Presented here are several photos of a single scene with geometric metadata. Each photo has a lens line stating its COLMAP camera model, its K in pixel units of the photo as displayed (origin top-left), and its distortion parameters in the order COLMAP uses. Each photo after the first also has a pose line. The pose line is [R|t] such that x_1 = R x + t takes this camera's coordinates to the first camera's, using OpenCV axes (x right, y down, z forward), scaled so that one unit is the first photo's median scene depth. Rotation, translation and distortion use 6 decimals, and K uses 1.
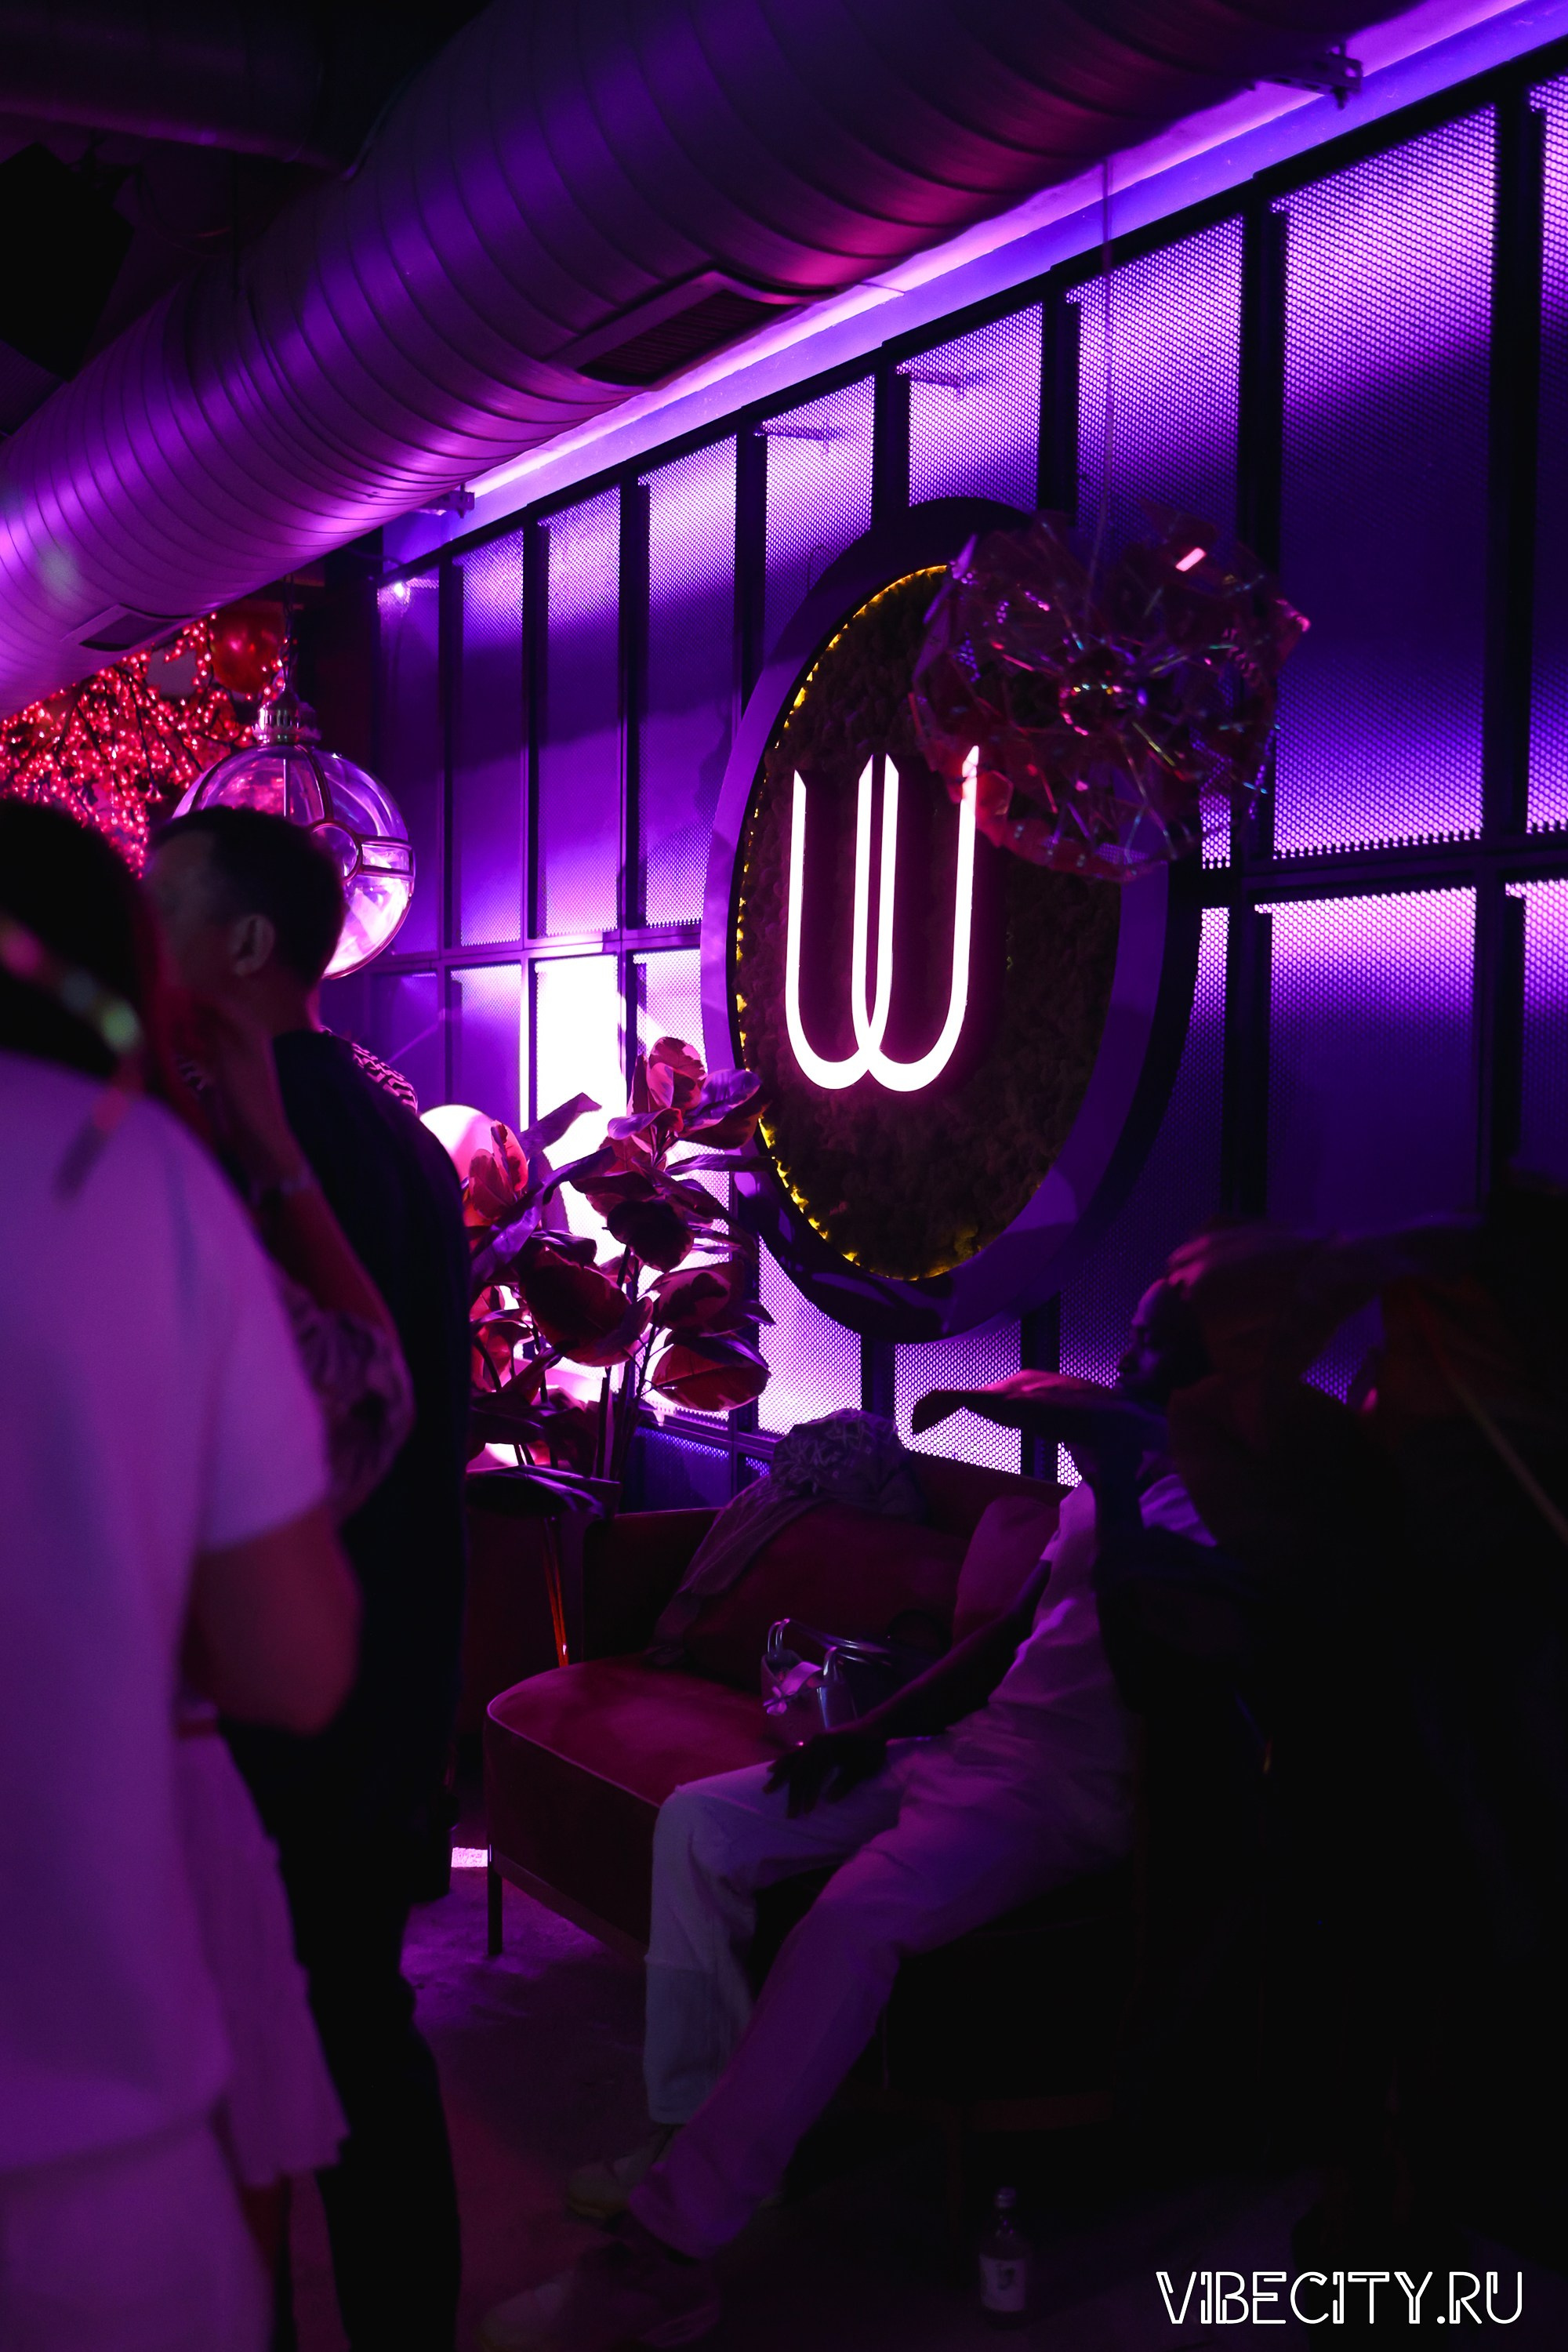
lens RADIAL K [[2388.4, 0, 786.4], [0, 2388.4, 1288.5], [0, 0, 1]] dist [-0.010862, 0.122826]
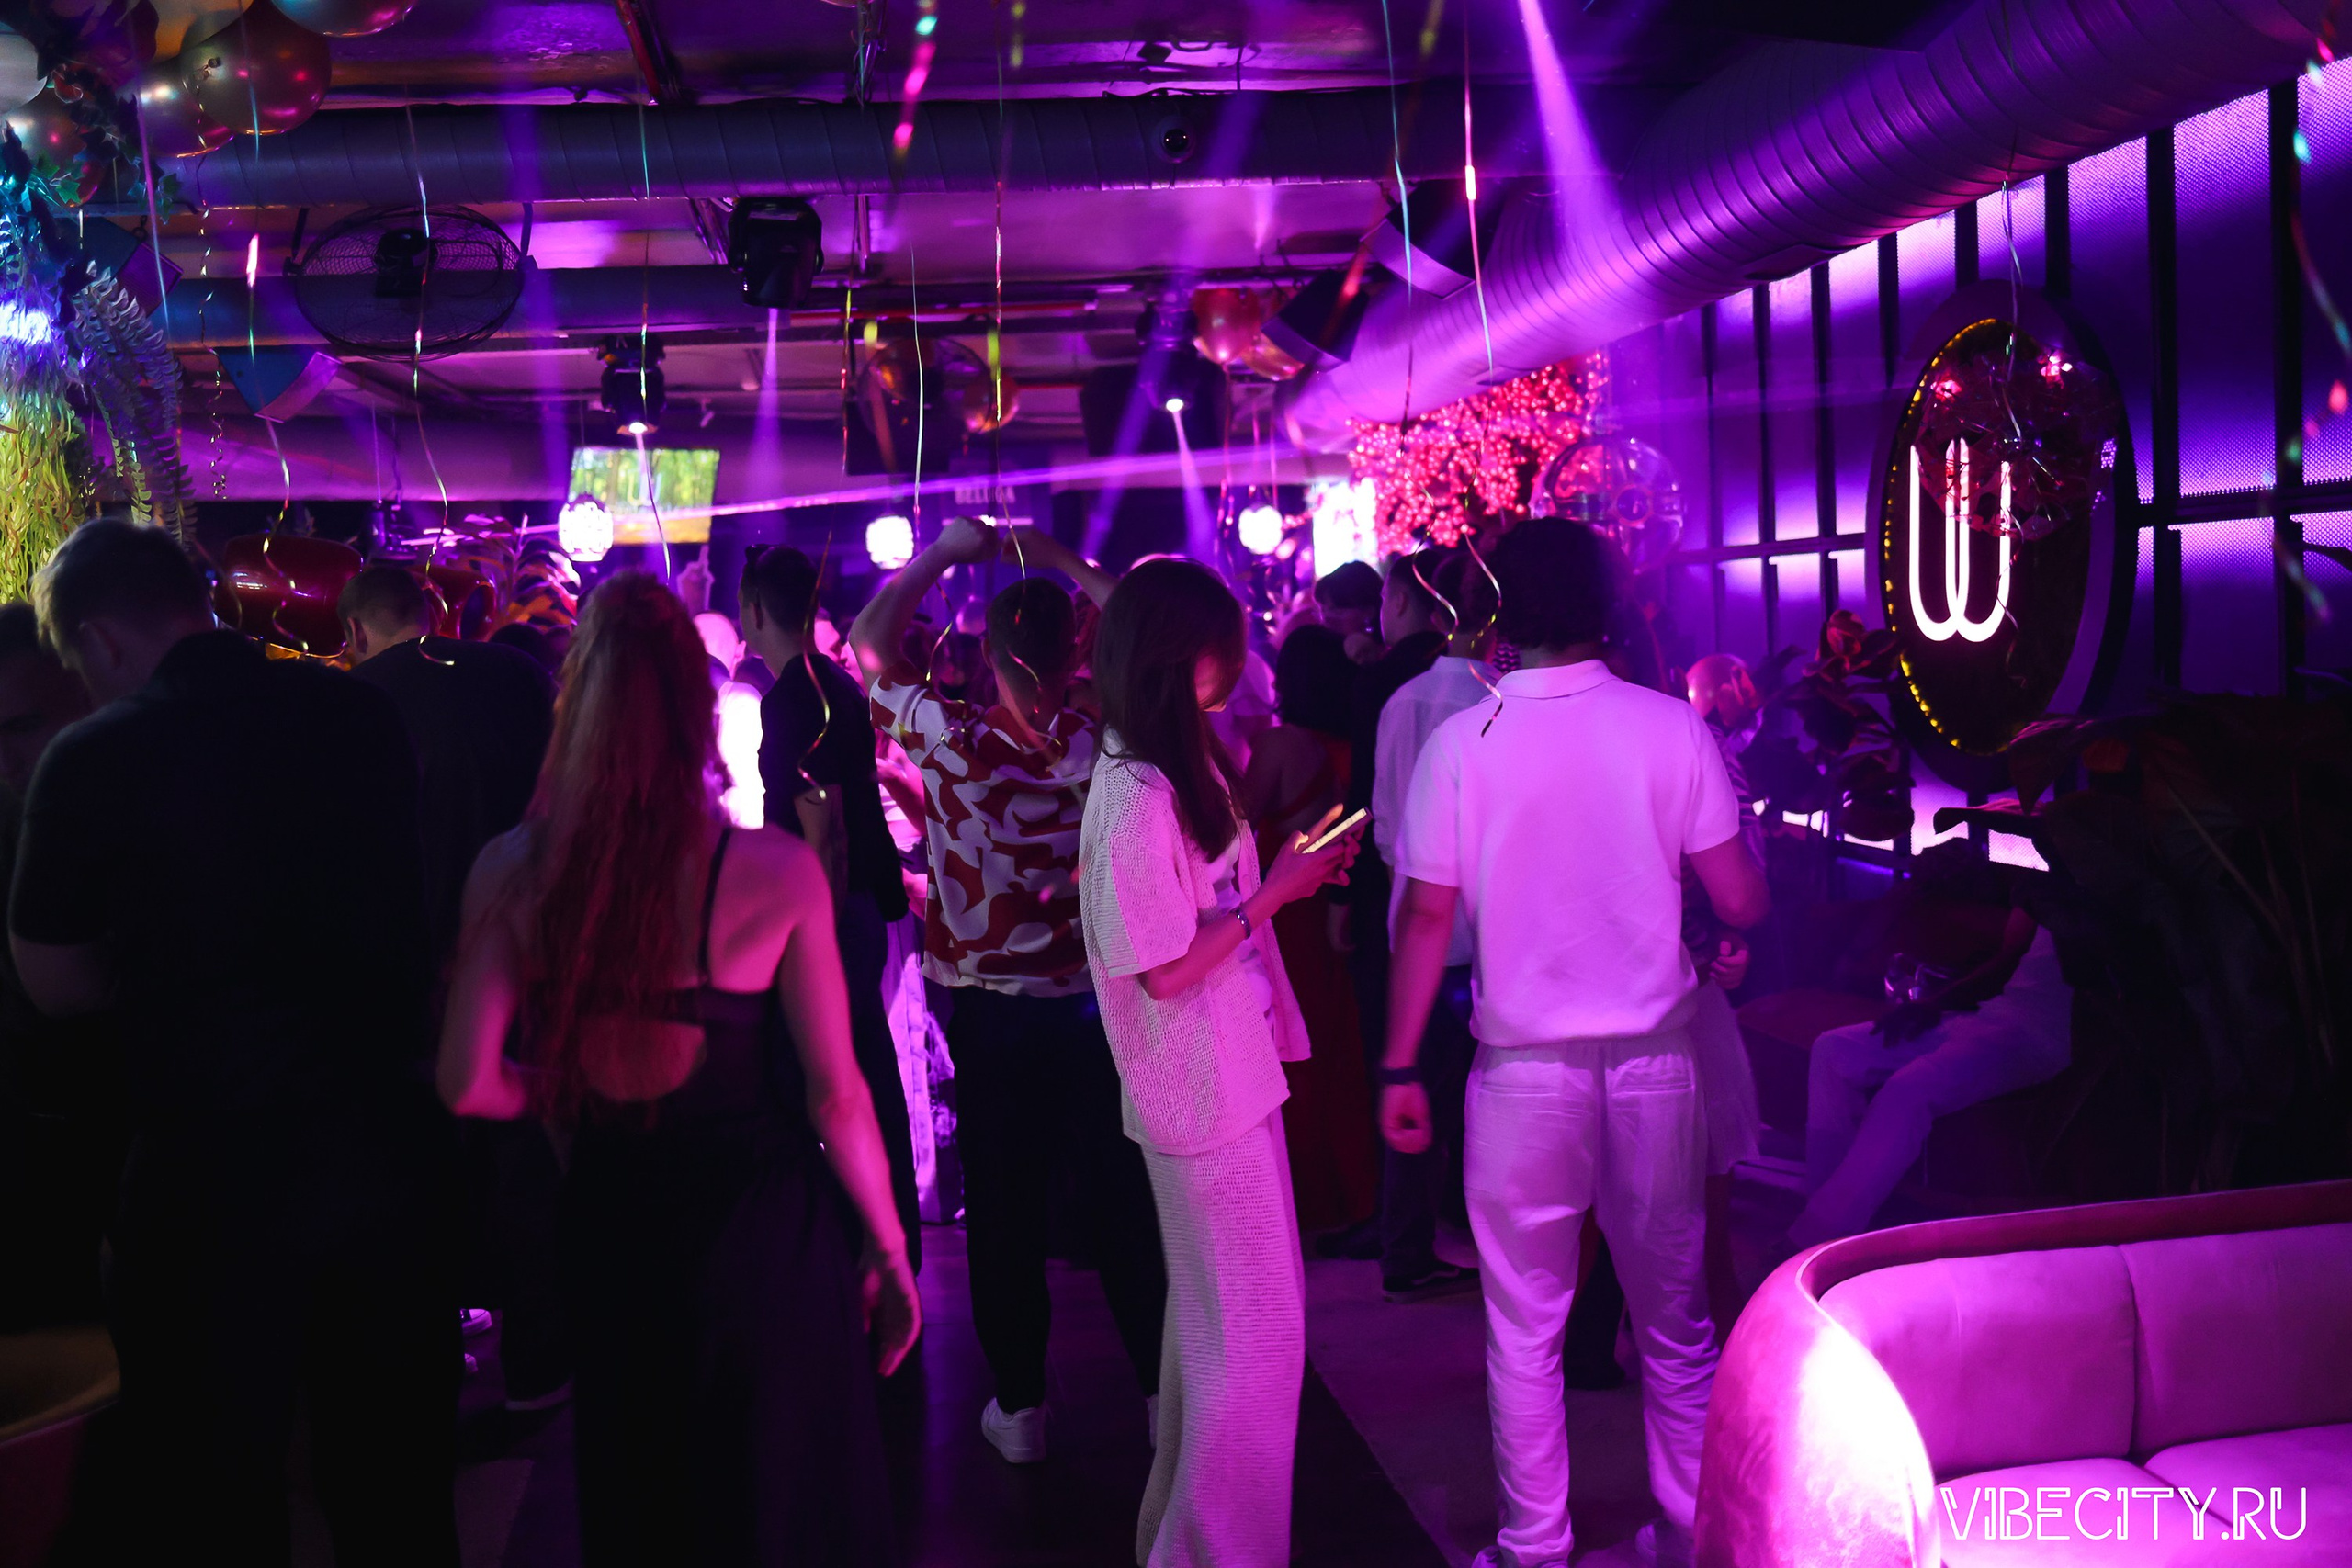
lens RADIAL K [[2388.2, 0, 1251.3], [0, 2388.2, 856.0], [0, 0, 1]] dist [-0.010862, 0.122826]
pose [[0.934342, -0.018607, -0.355891, 0.160842], [0.026484, 0.999500, 0.017273, 0.023588], [0.355391, -0.025564, 0.934368, -0.701093]]
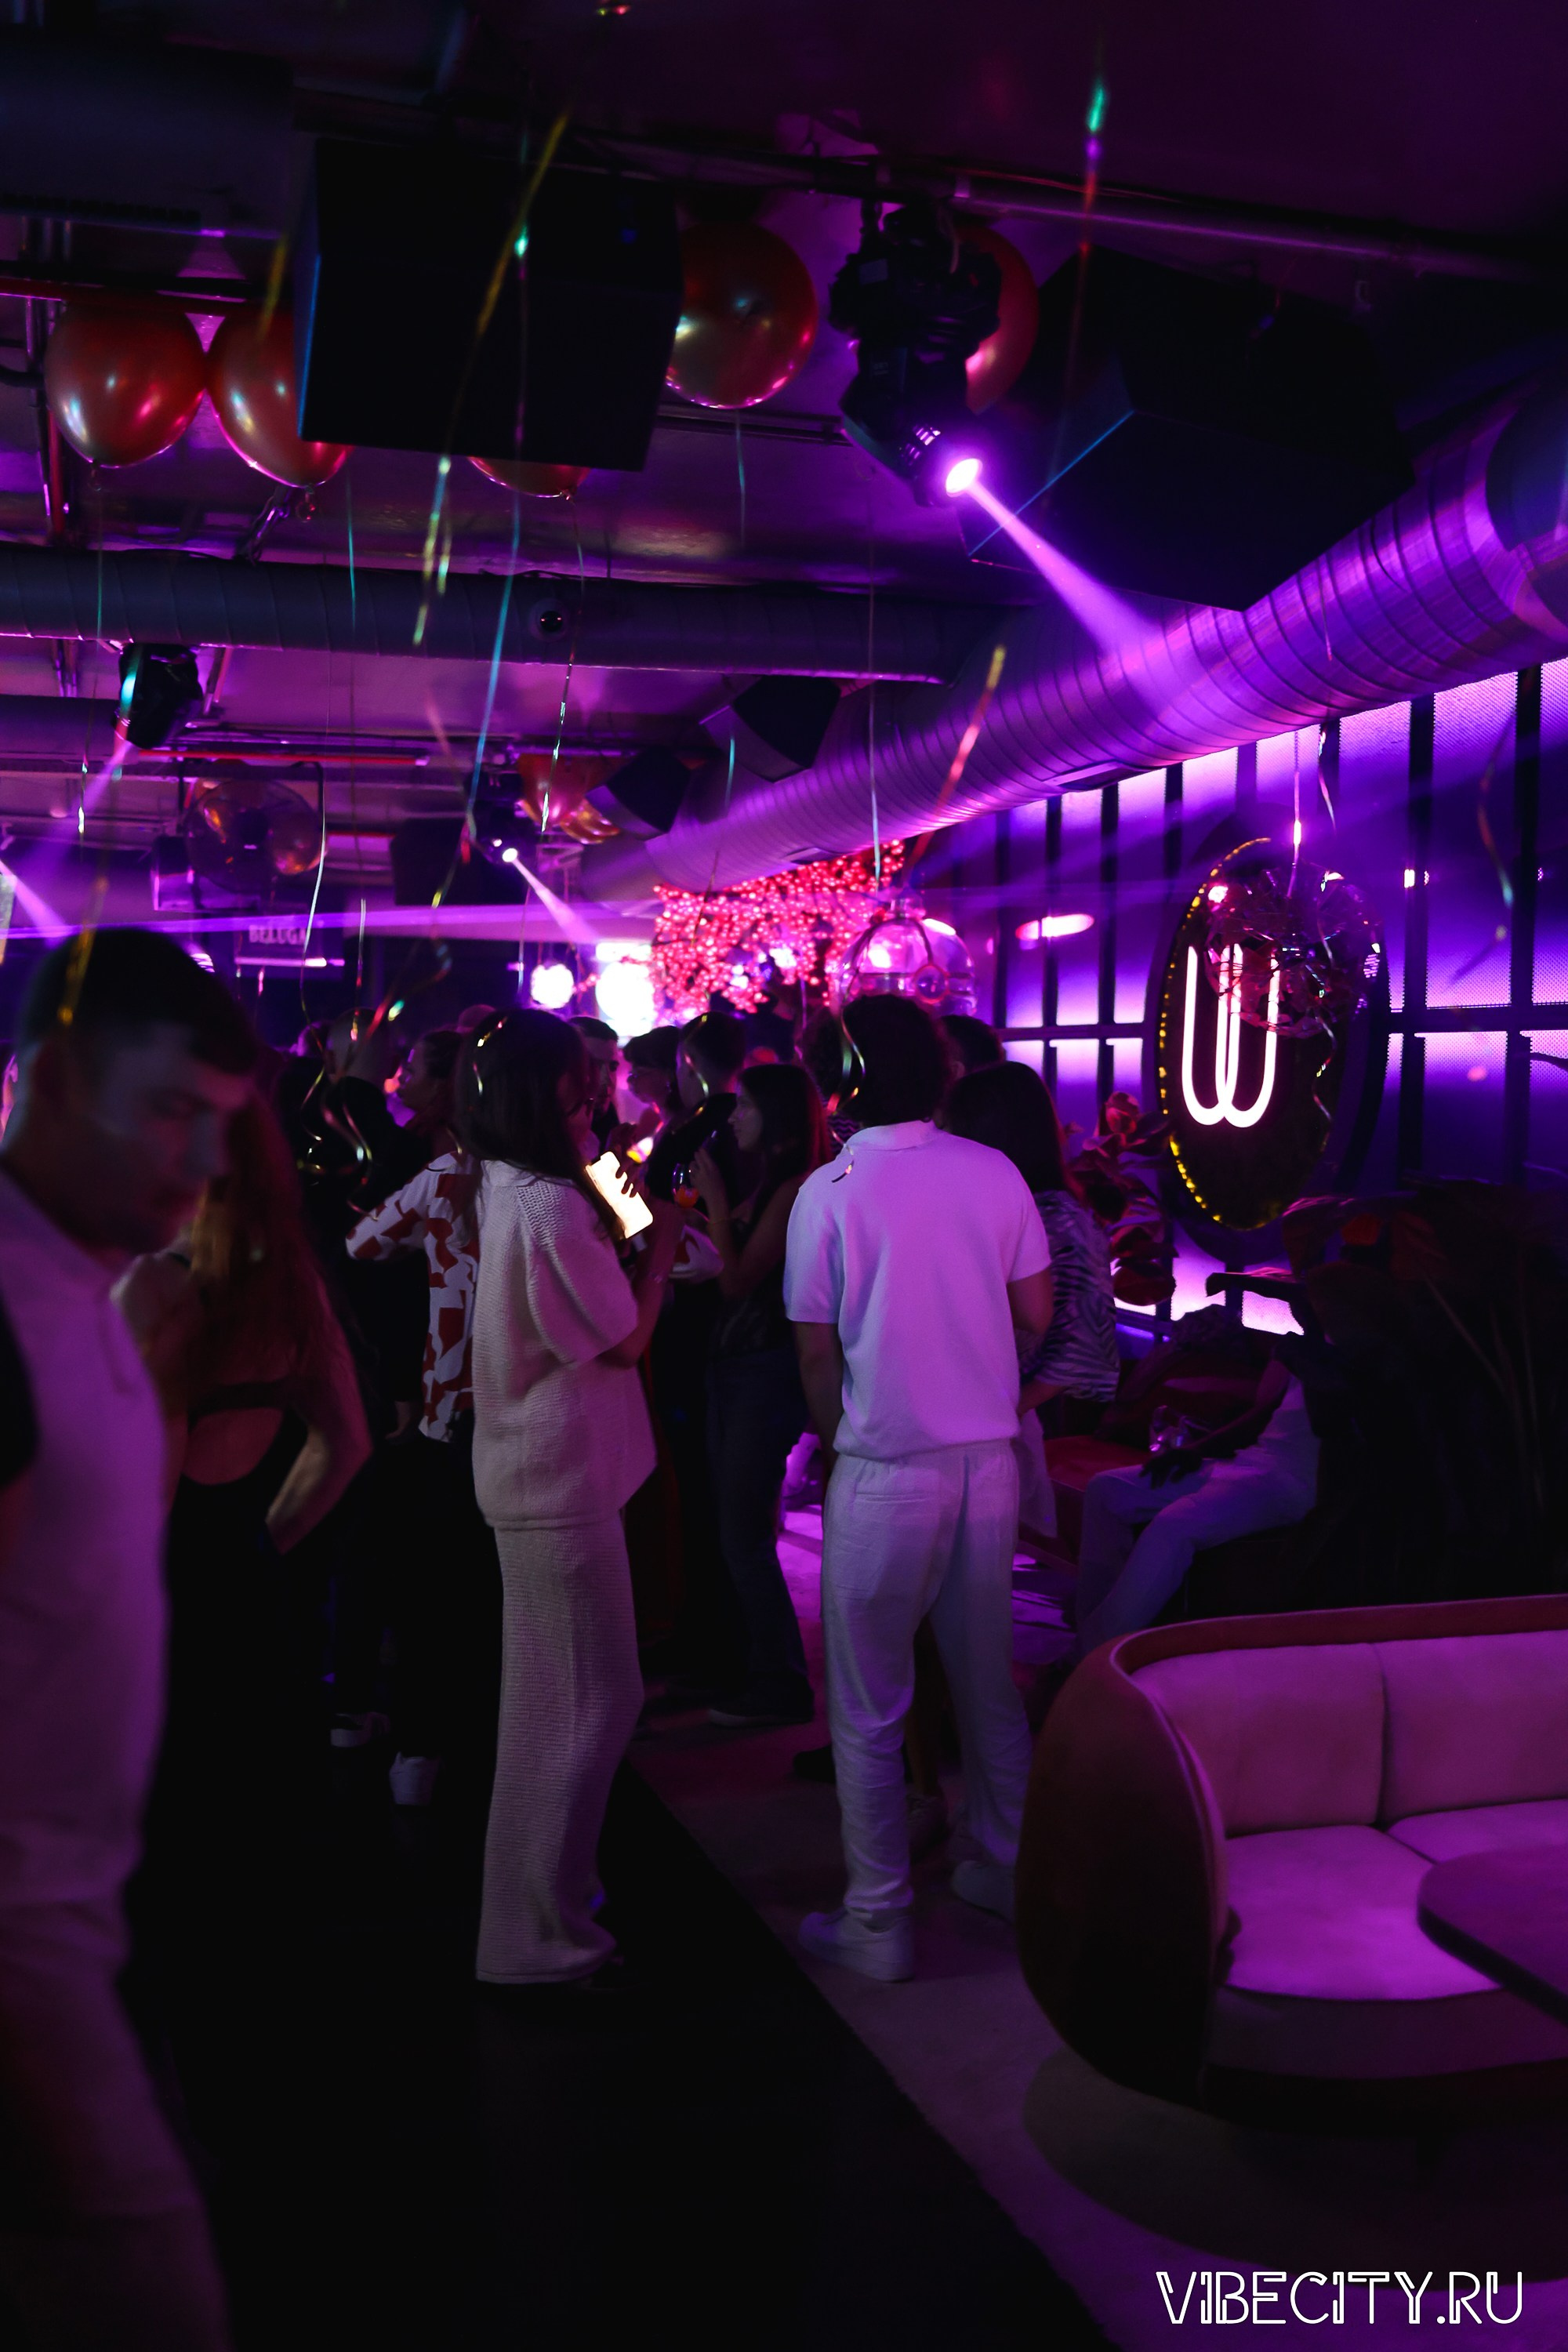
lens RADIAL K [[2388.4, 0, 786.4], [0, 2388.4, 1288.5], [0, 0, 1]] dist [-0.010862, 0.122826]
pose [[0.972626, 0.020103, -0.231506, 0.131877], [-0.019431, 0.999798, 0.005181, 0.037332], [0.231563, -0.000541, 0.972820, -0.827994]]
